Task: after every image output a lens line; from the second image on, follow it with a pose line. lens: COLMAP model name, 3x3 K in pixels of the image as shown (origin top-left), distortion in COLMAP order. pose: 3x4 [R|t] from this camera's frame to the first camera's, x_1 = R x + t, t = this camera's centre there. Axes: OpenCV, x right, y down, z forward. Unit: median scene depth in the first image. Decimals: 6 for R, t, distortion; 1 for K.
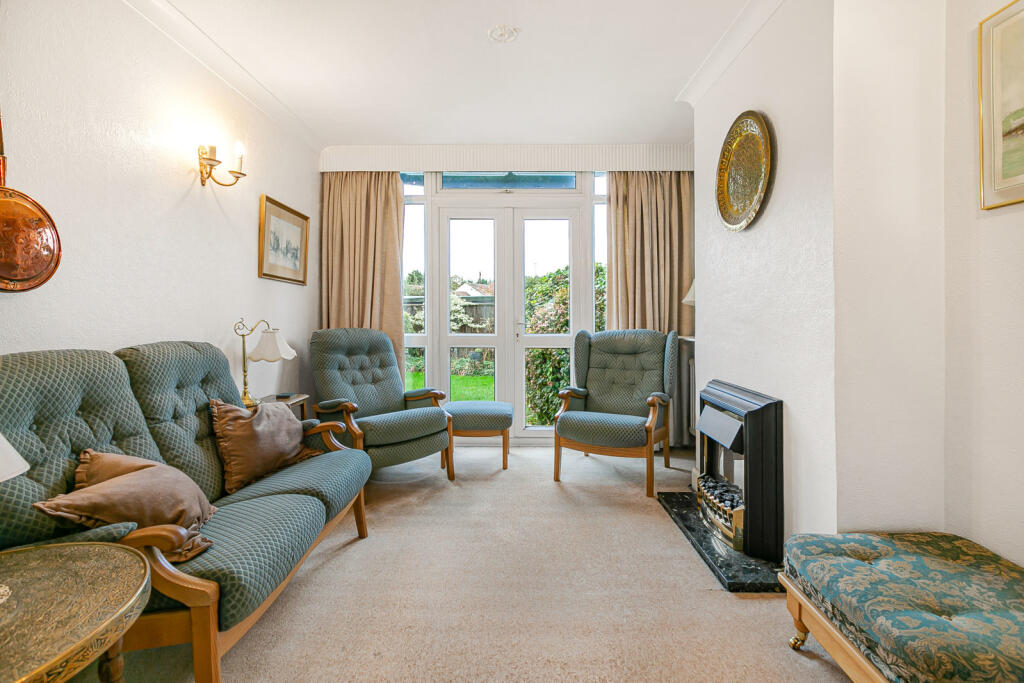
lens RADIAL K [[463.0, 0, 500.3], [0, 463.0, 320.4], [0, 0, 1]] dist [-0.001880, 0.002105]
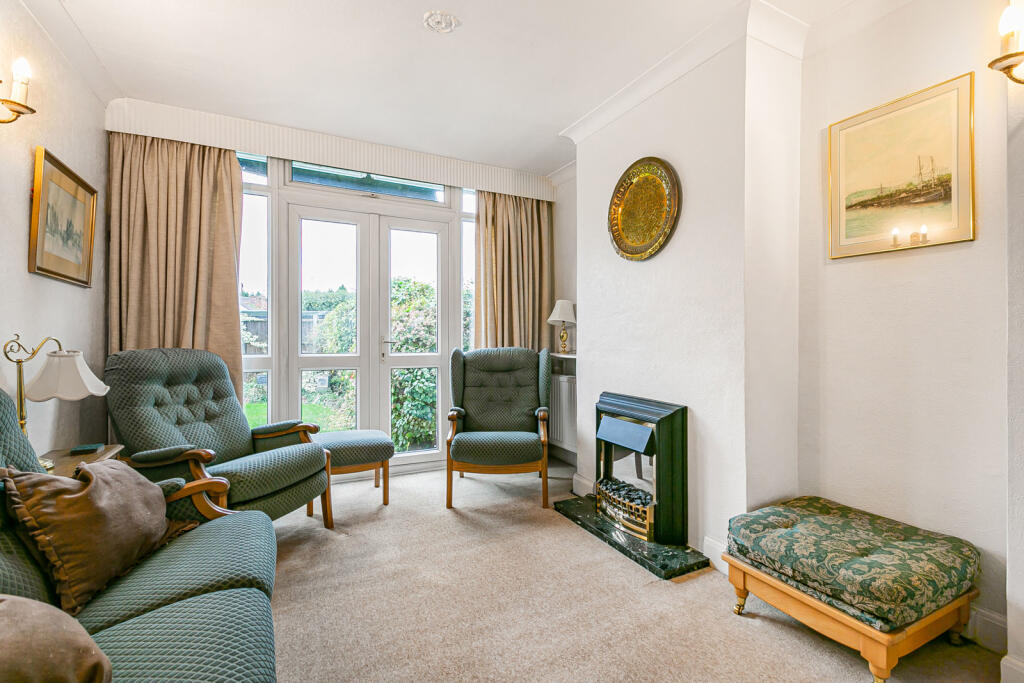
lens RADIAL K [[463.0, 0, 508.6], [0, 463.0, 332.5], [0, 0, 1]] dist [-0.001880, 0.002105]
pose [[0.884774, 0.006569, 0.465973, -0.239659], [-0.000265, 0.999908, -0.013593, 0.000842], [-0.466020, 0.011904, 0.884694, 0.115058]]
